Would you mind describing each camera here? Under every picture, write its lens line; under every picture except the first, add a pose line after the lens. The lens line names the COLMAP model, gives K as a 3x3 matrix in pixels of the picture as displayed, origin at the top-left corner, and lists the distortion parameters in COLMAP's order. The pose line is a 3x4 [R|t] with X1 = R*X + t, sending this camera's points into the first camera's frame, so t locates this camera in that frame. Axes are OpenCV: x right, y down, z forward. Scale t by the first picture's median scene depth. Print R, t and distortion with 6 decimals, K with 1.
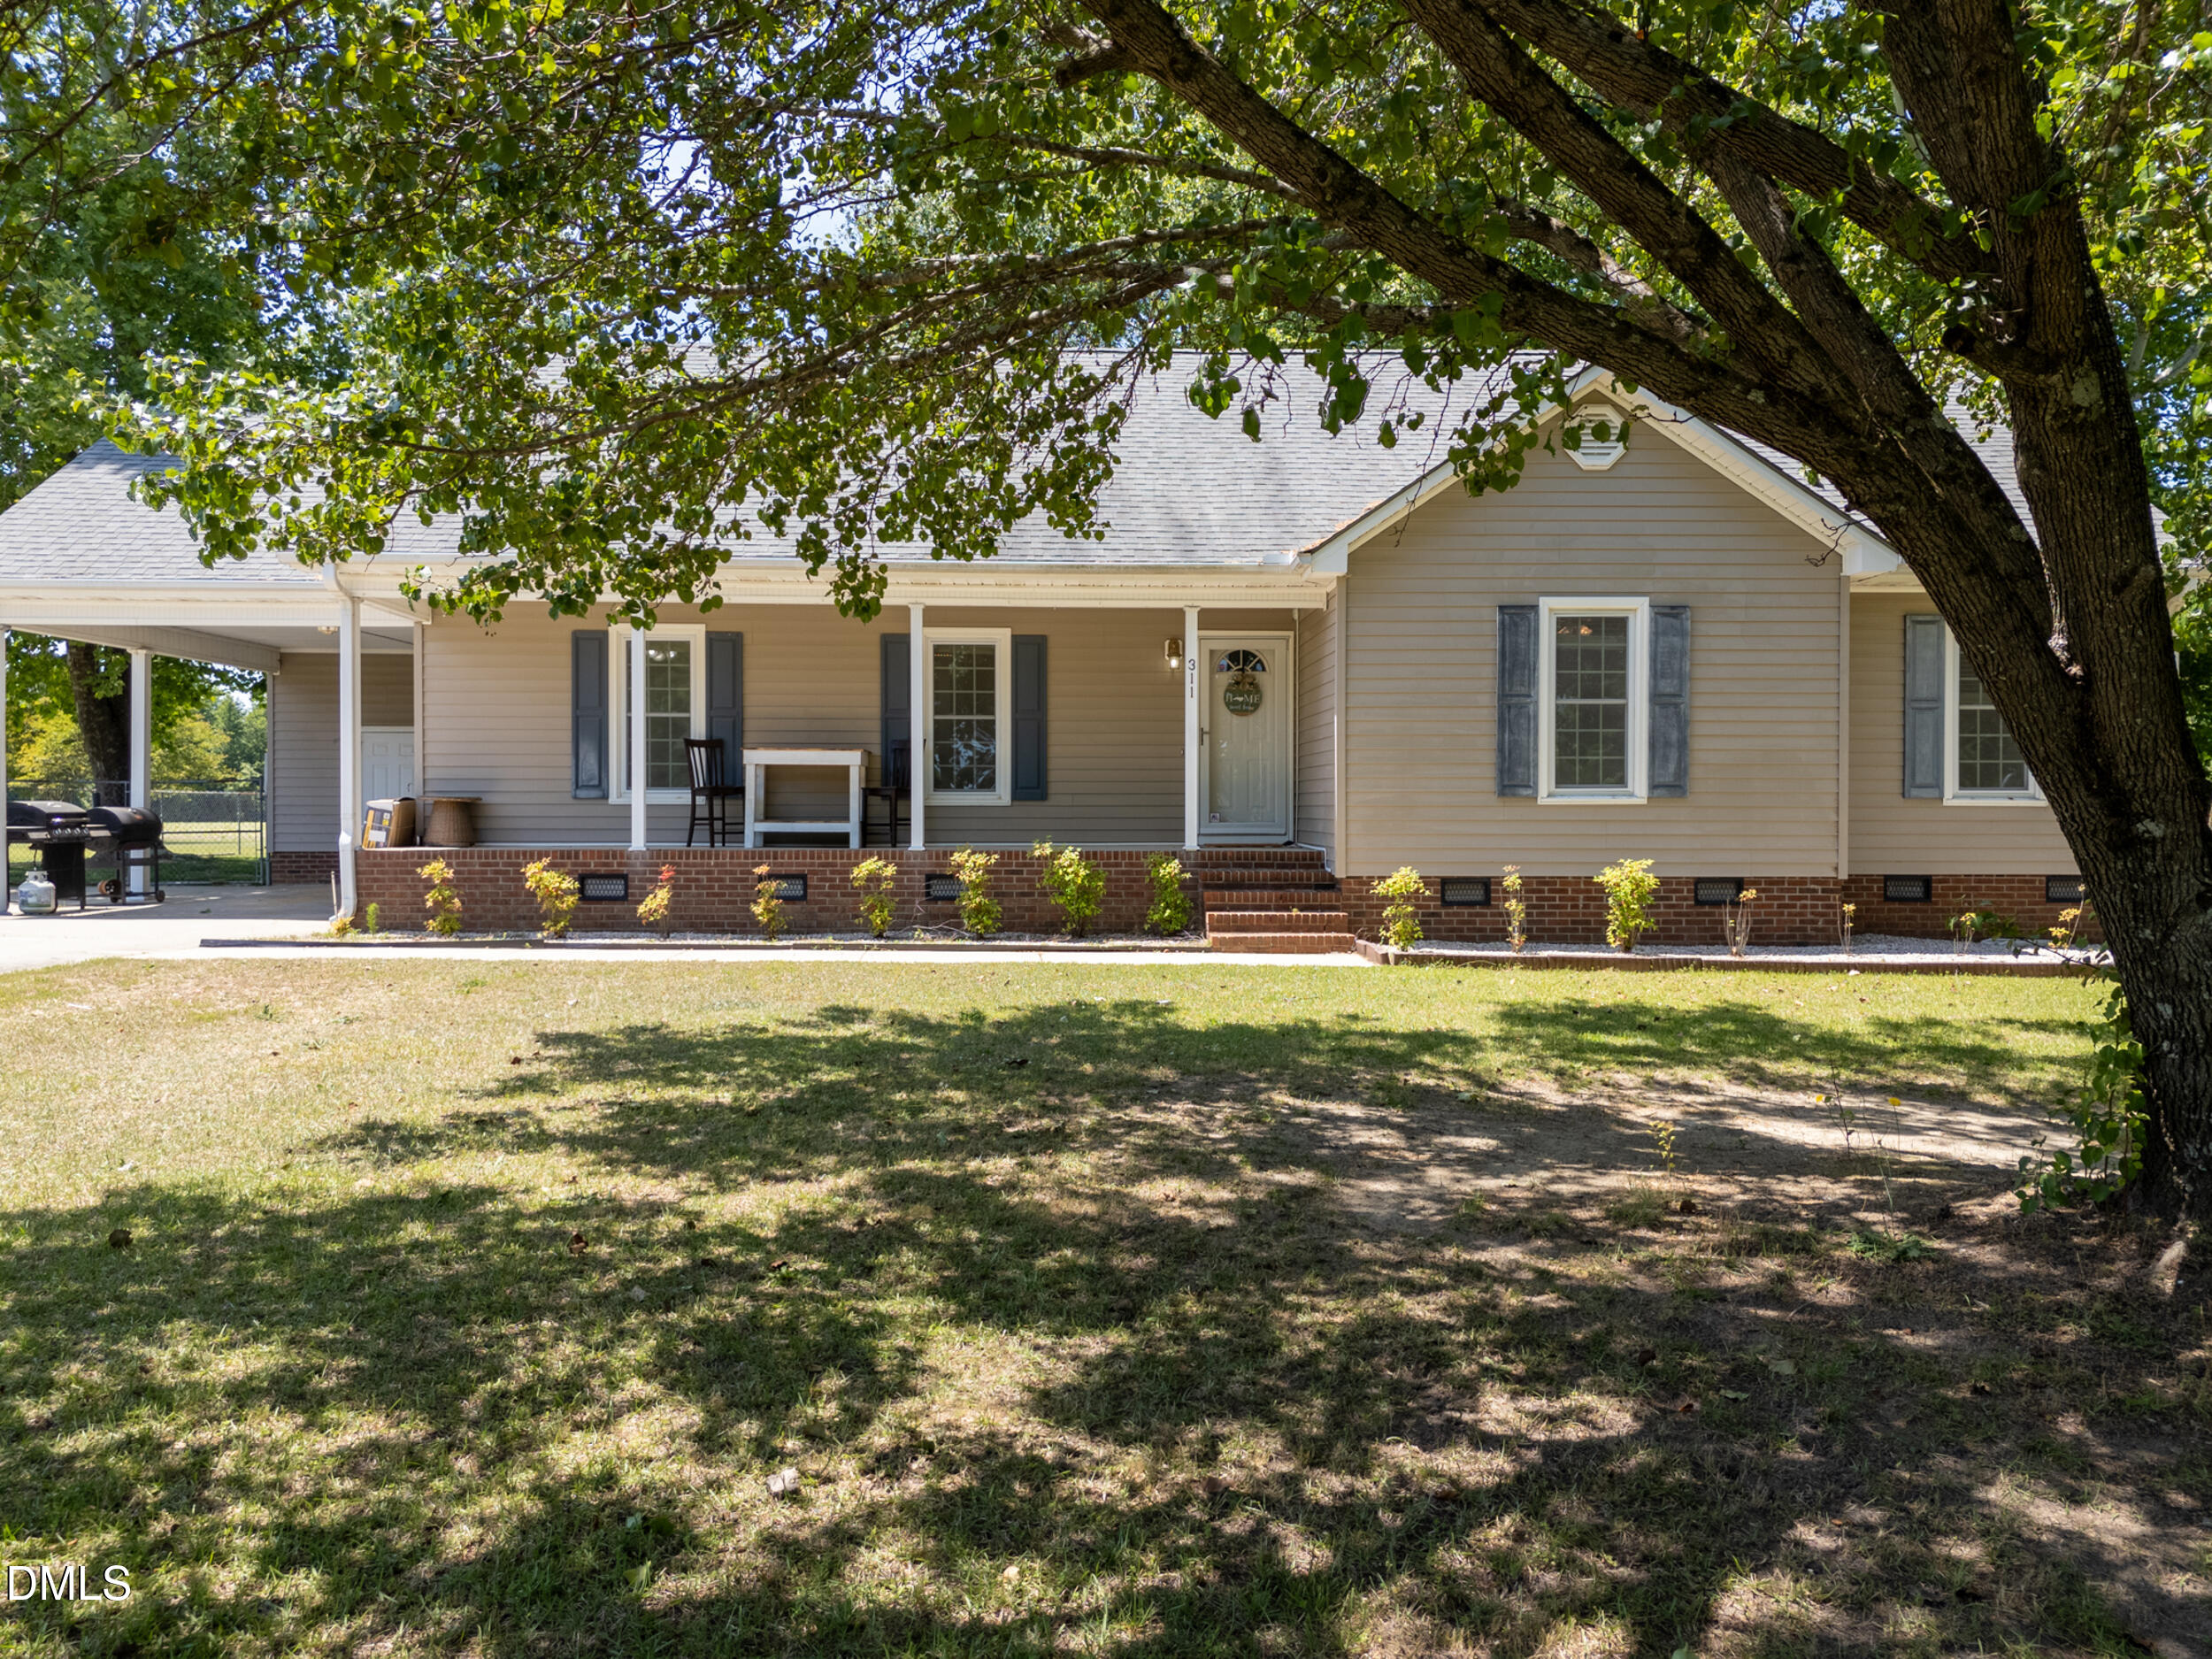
lens RADIAL K [[1625.1, 0, 1105.0], [0, 1625.1, 847.2], [0, 0, 1]] dist [0.069141, -0.067066]
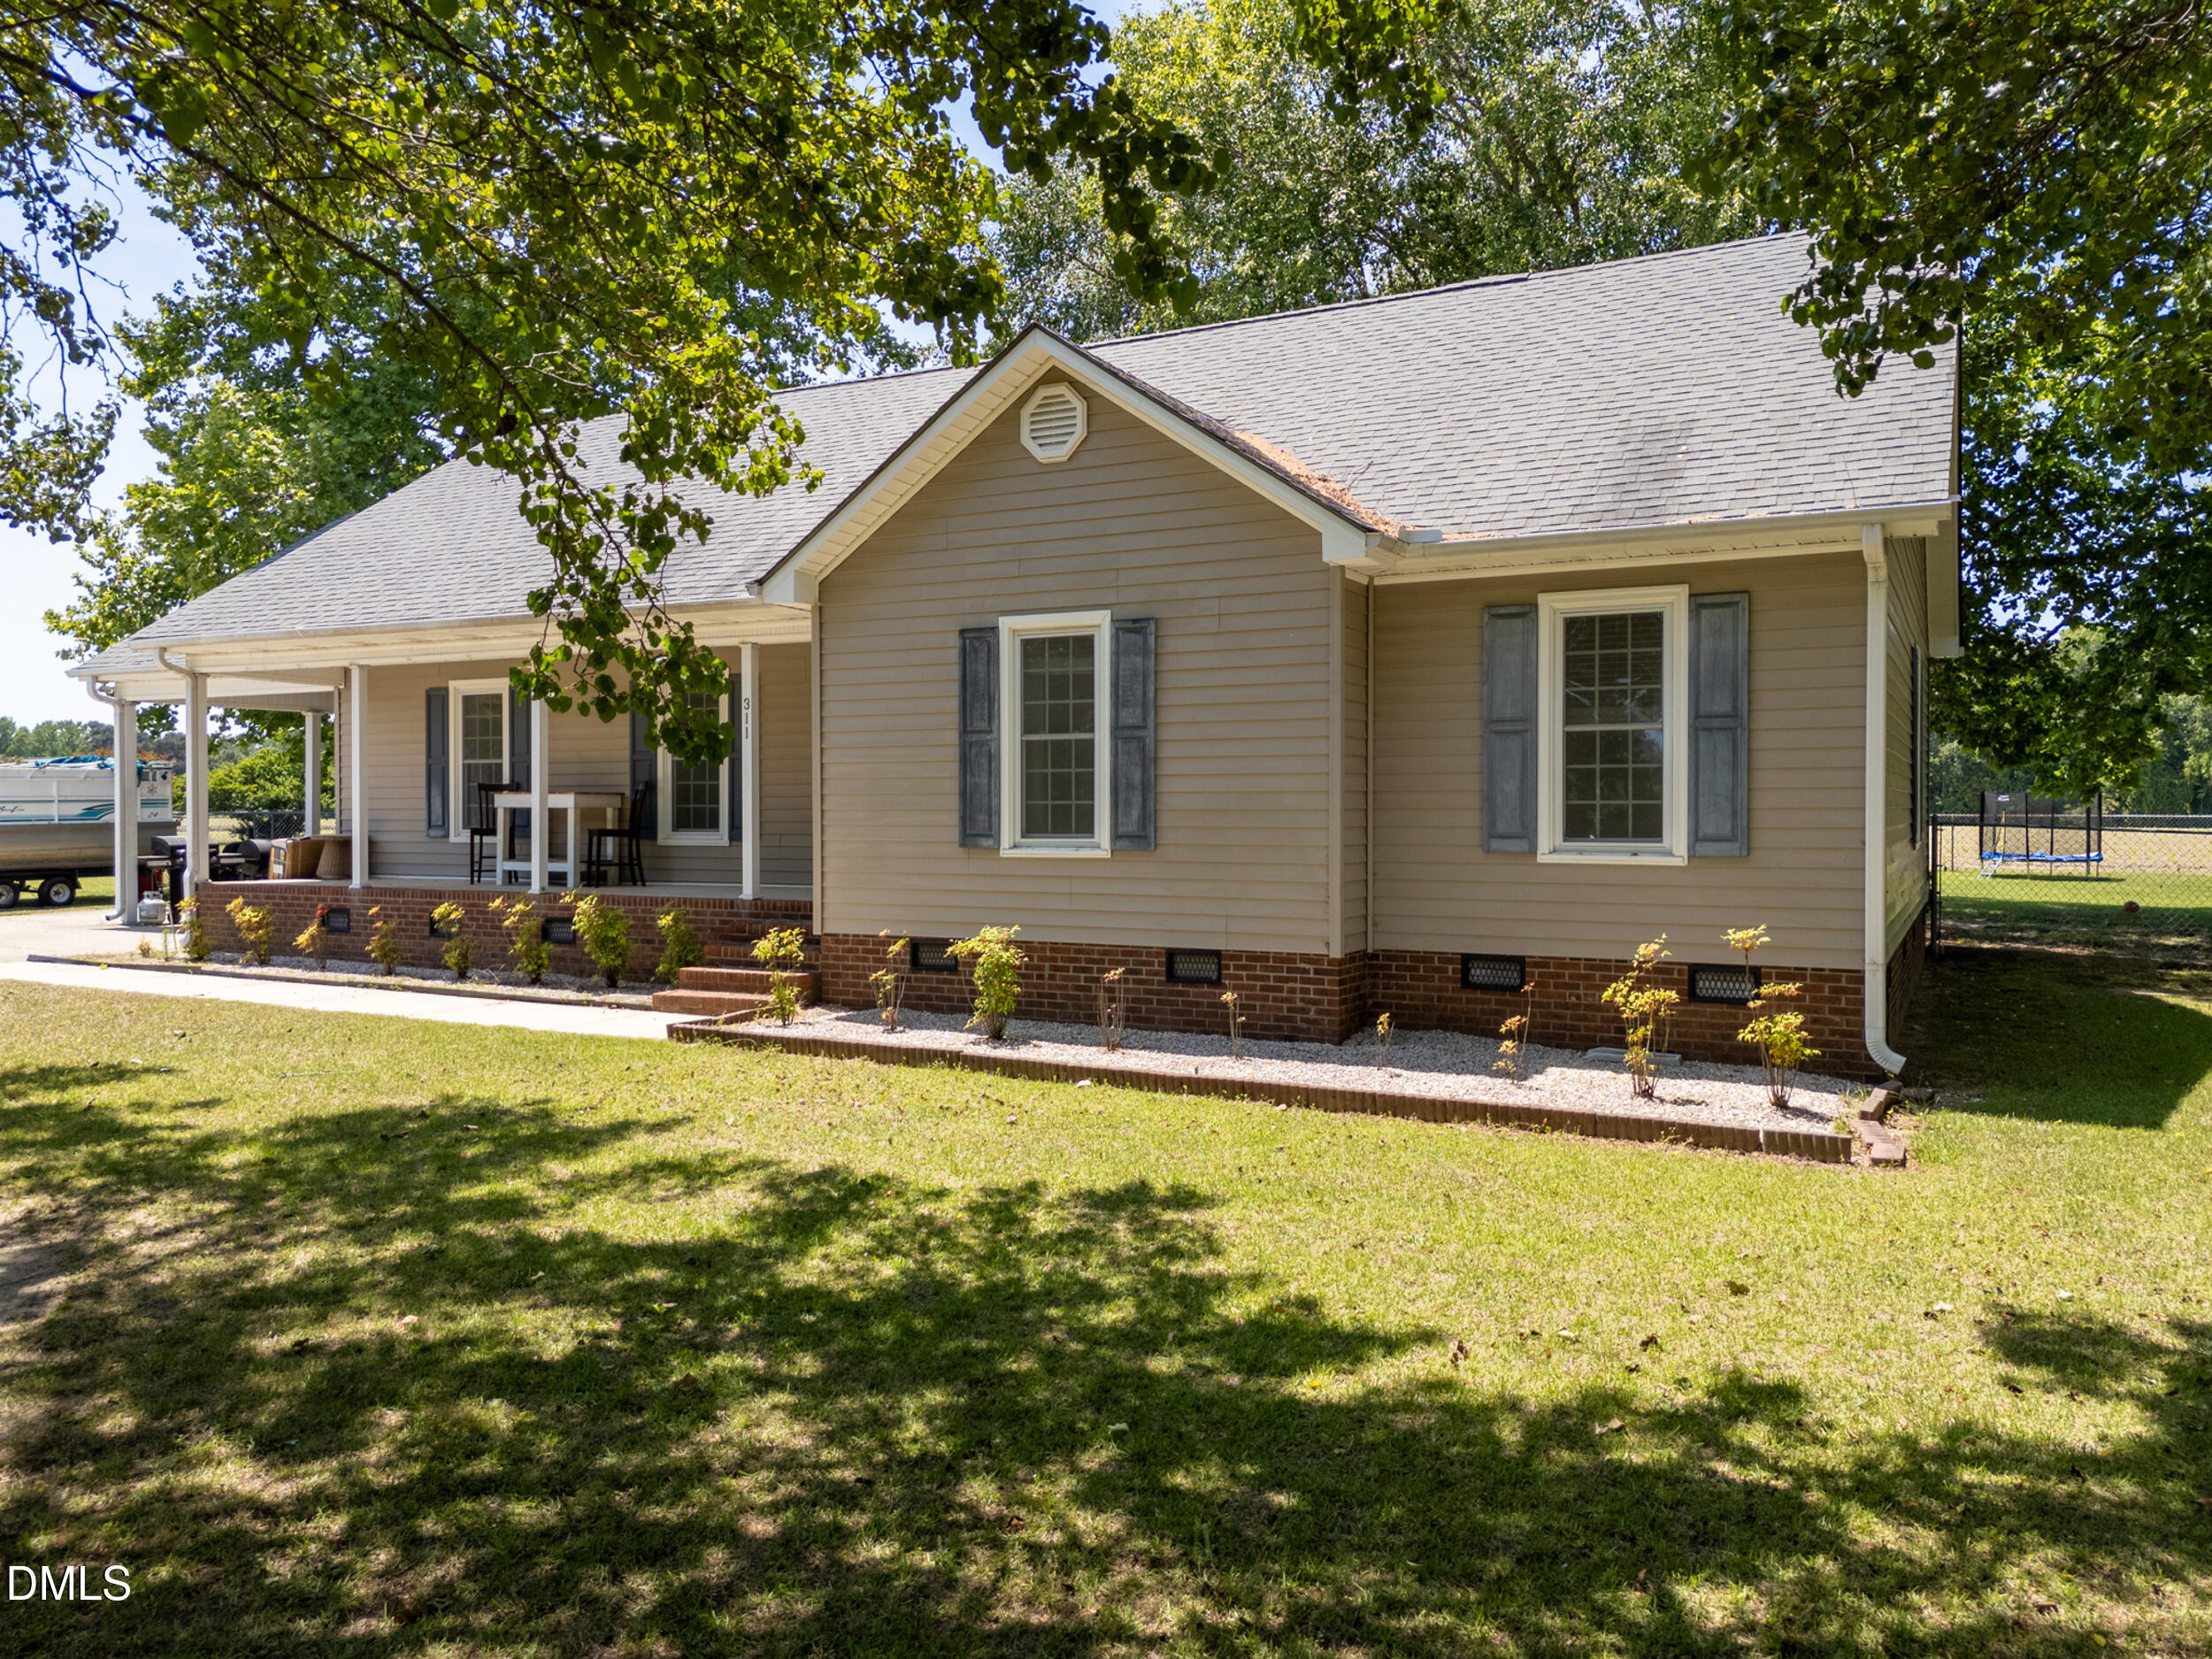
lens RADIAL K [[1625.1, 0, 1105.0], [0, 1625.1, 847.2], [0, 0, 1]] dist [0.069141, -0.067066]
pose [[0.874149, 0.008709, -0.485579, 0.693530], [-0.009172, 0.999957, 0.001423, -0.031338], [0.485571, 0.003210, 0.874191, 0.259741]]
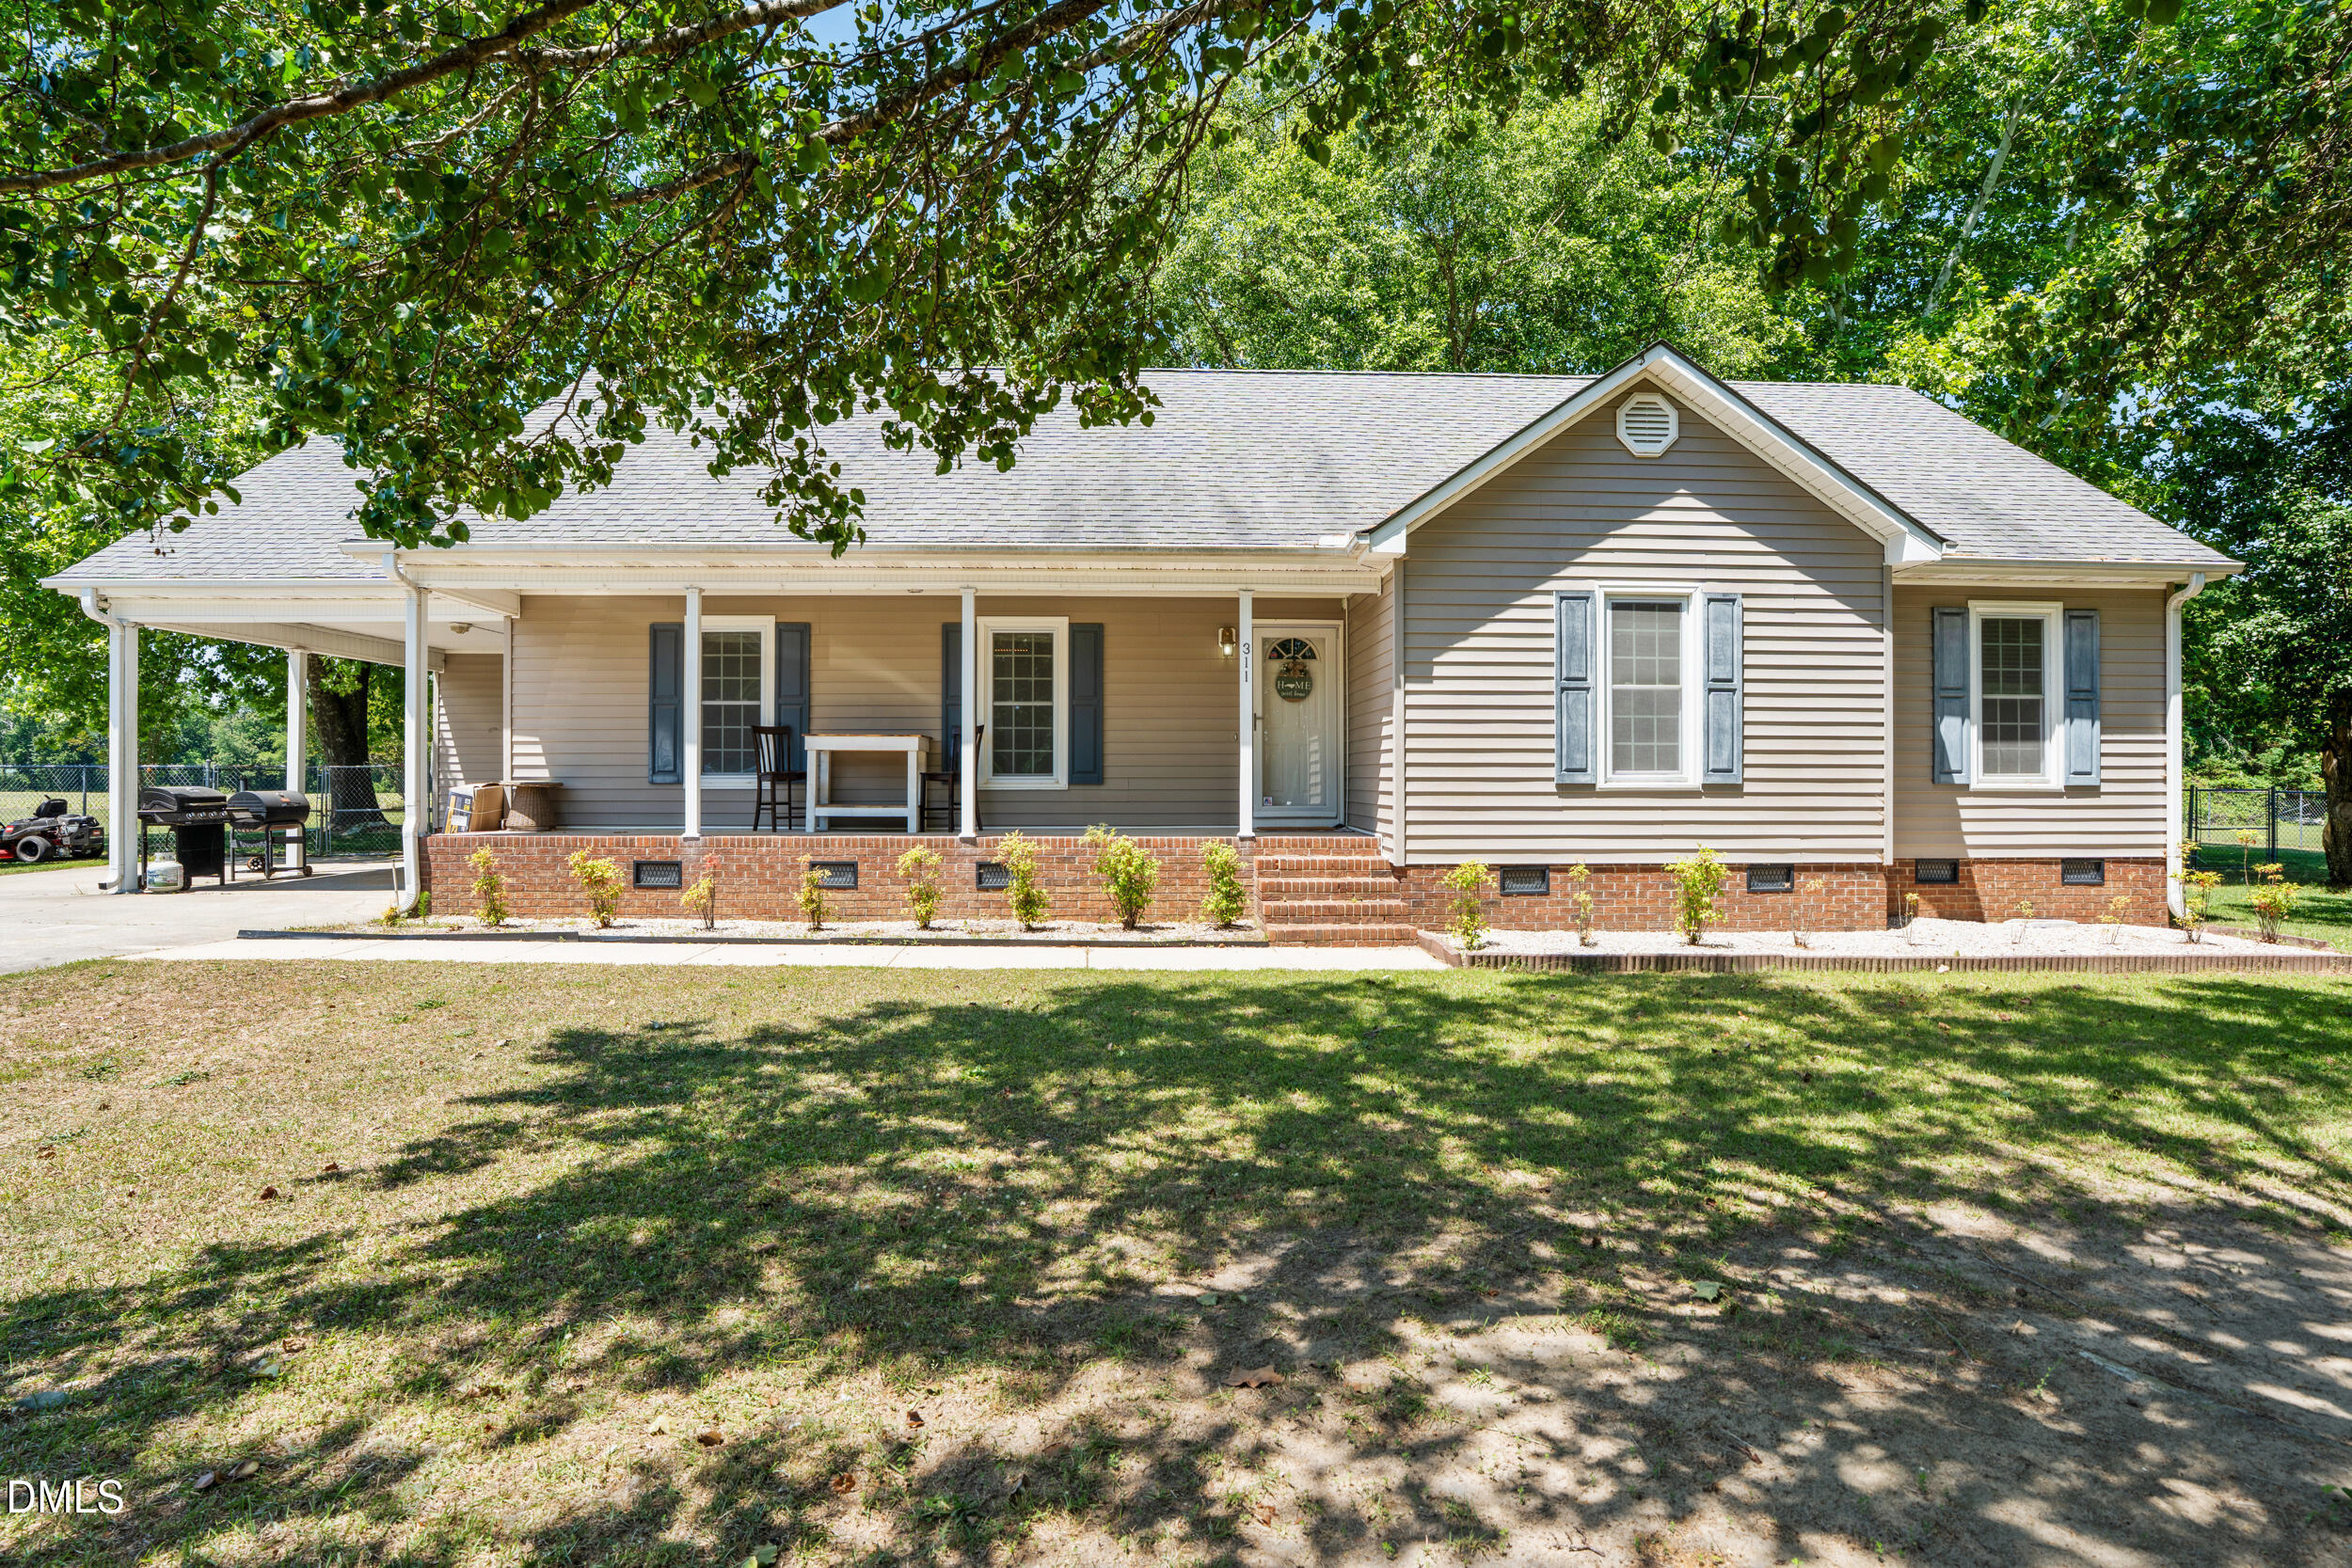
lens RADIAL K [[1125.7, 0, 1185.0], [0, 1125.7, 787.0], [0, 0, 1]] dist [-0.061503, 0.023892]
pose [[0.999779, -0.001430, 0.020987, 0.000958], [0.001793, 0.999849, -0.017309, -0.015886], [-0.020959, 0.017343, 0.999630, 0.310328]]
